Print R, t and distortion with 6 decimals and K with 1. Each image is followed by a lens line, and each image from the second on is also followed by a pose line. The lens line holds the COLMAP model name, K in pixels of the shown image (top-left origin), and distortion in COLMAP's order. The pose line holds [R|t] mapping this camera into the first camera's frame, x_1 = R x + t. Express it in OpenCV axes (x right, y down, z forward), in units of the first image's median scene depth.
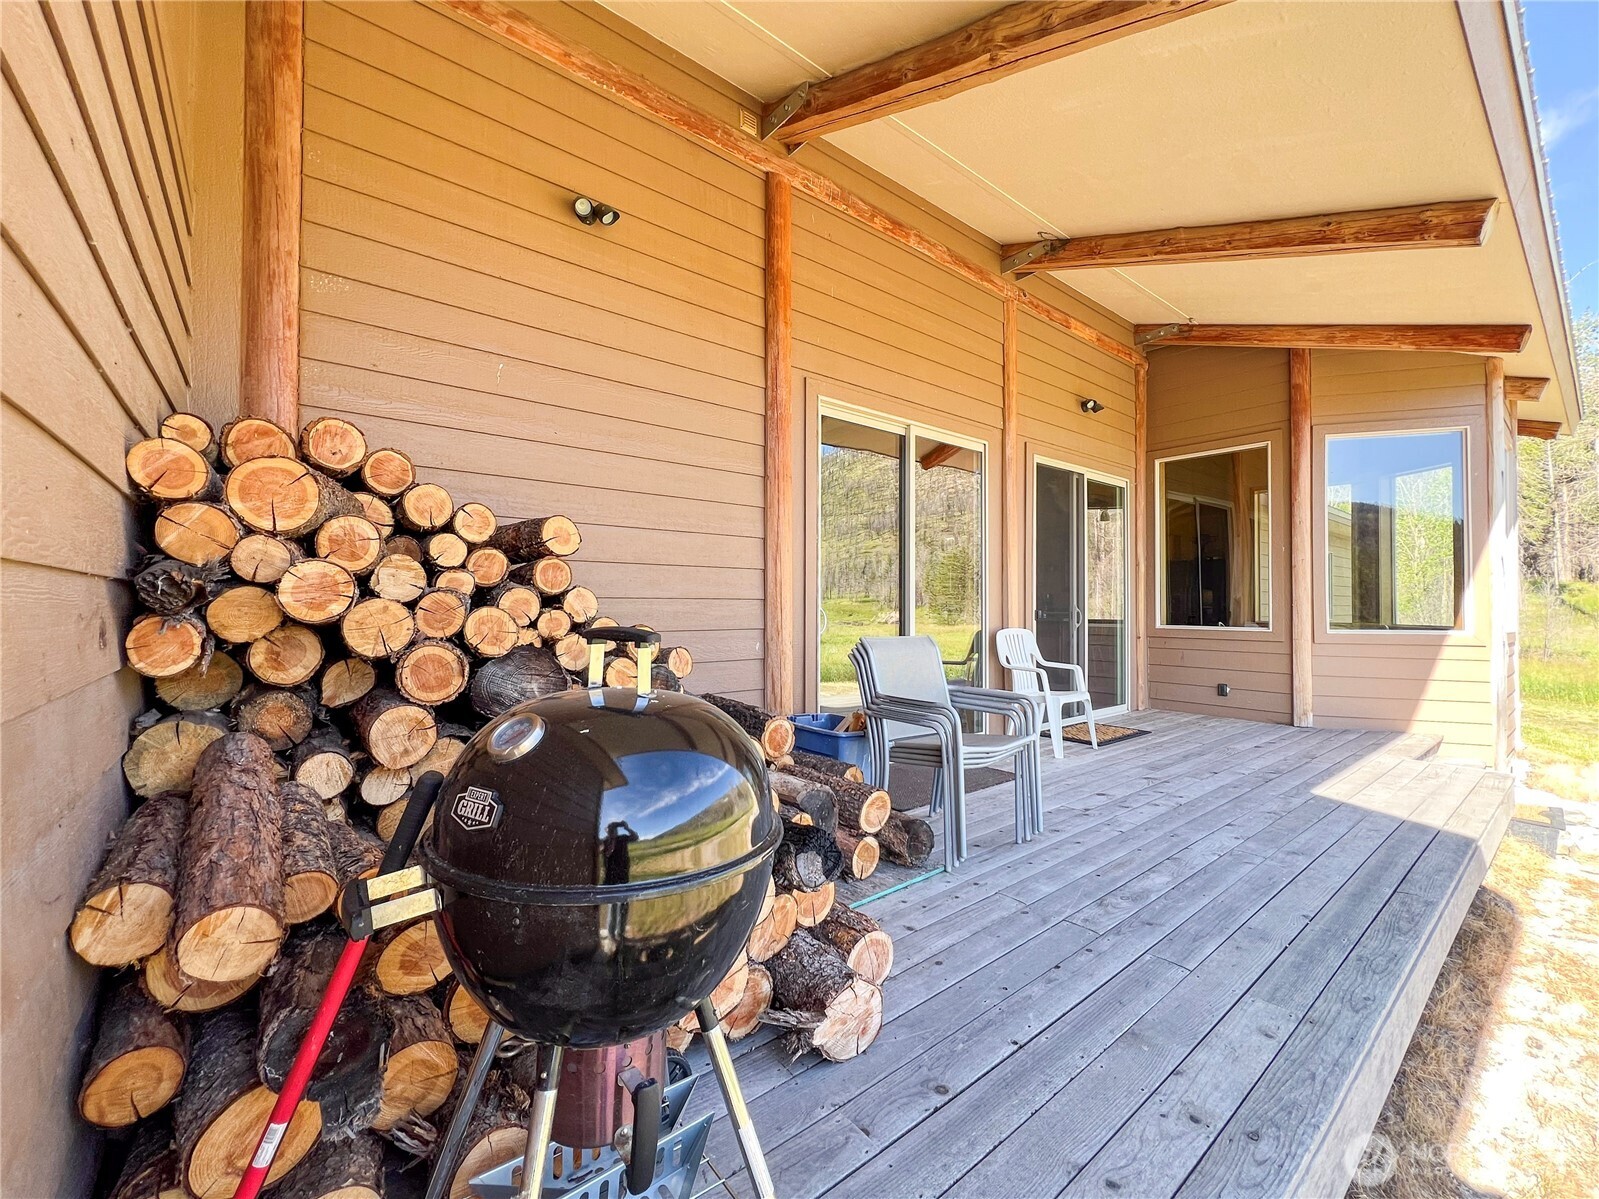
lens RADIAL K [[648.4, 0, 798.4], [0, 648.4, 597.1], [0, 0, 1]] dist [-0.003673, 0.001227]
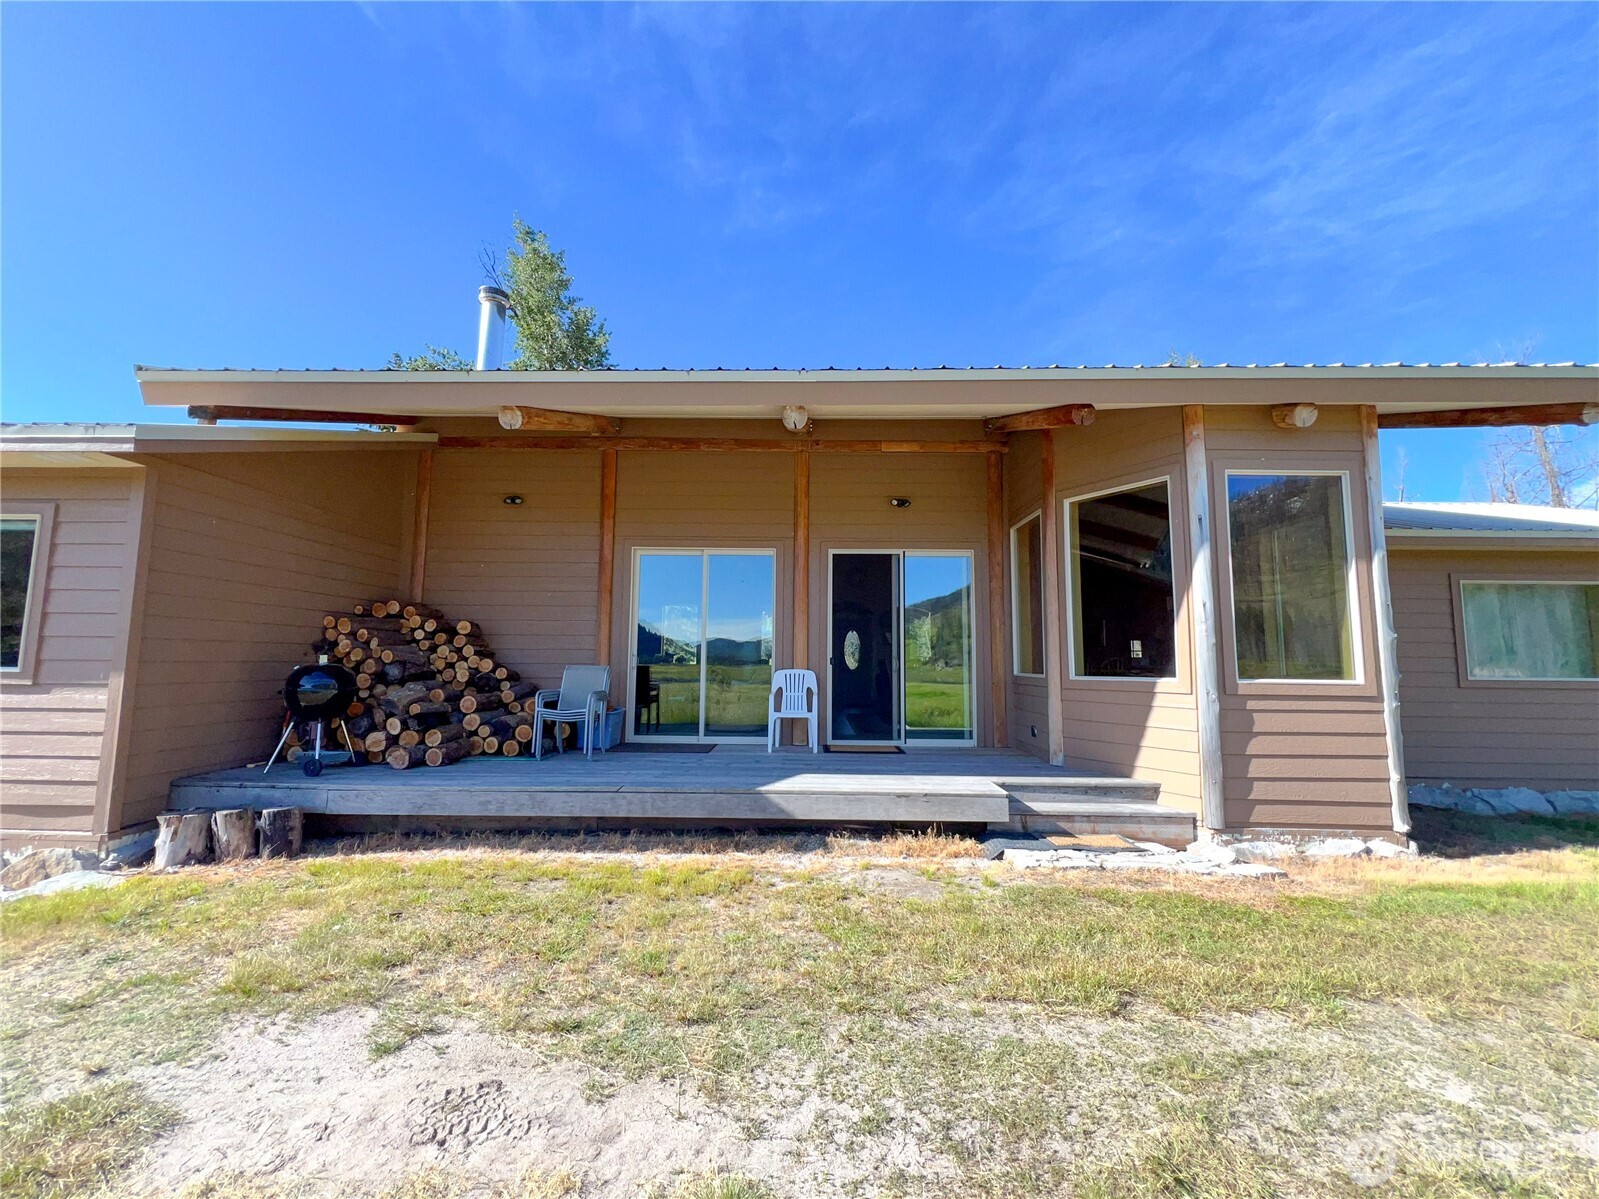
lens RADIAL K [[648.4, 0, 794.4], [0, 648.4, 603.4], [0, 0, 1]] dist [-0.003673, 0.001227]
pose [[0.771196, -0.056596, -0.634076, 1.212321], [0.000143, 0.996056, -0.088732, 0.025646], [0.636597, 0.068339, 0.768163, -0.142164]]
